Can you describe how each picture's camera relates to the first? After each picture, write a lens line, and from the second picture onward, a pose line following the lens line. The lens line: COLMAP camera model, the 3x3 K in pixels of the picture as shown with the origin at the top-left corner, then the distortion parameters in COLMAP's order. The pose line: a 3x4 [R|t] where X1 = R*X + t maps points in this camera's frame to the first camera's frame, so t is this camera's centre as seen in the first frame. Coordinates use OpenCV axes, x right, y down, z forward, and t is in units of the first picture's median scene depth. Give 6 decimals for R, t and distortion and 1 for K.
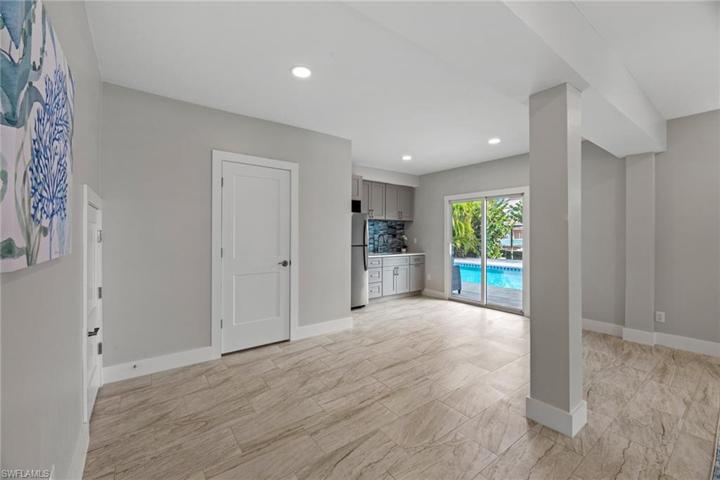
lens RADIAL K [[288.6, 0, 359.9], [0, 288.6, 235.8], [0, 0, 1]] dist [-0.000345, 0.000049]
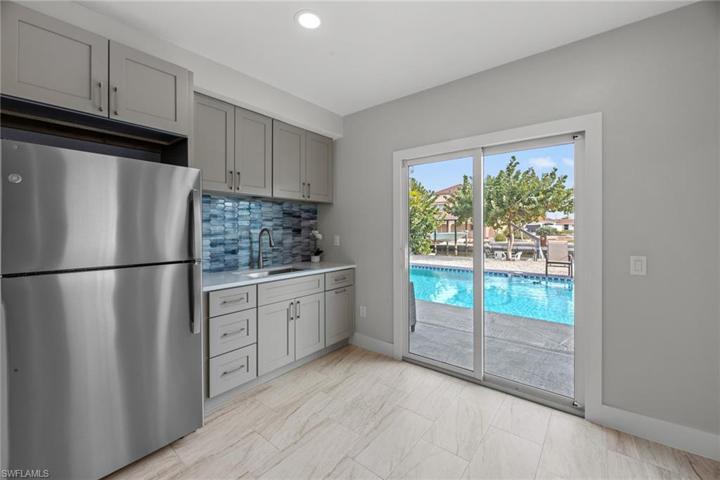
lens RADIAL K [[288.6, 0, 359.9], [0, 288.6, 235.8], [0, 0, 1]] dist [-0.000345, 0.000049]
pose [[0.968169, -0.008261, 0.250159, 0.102593], [0.003478, 0.999803, 0.019557, -0.001903], [-0.250271, -0.018065, 0.968007, 0.490684]]
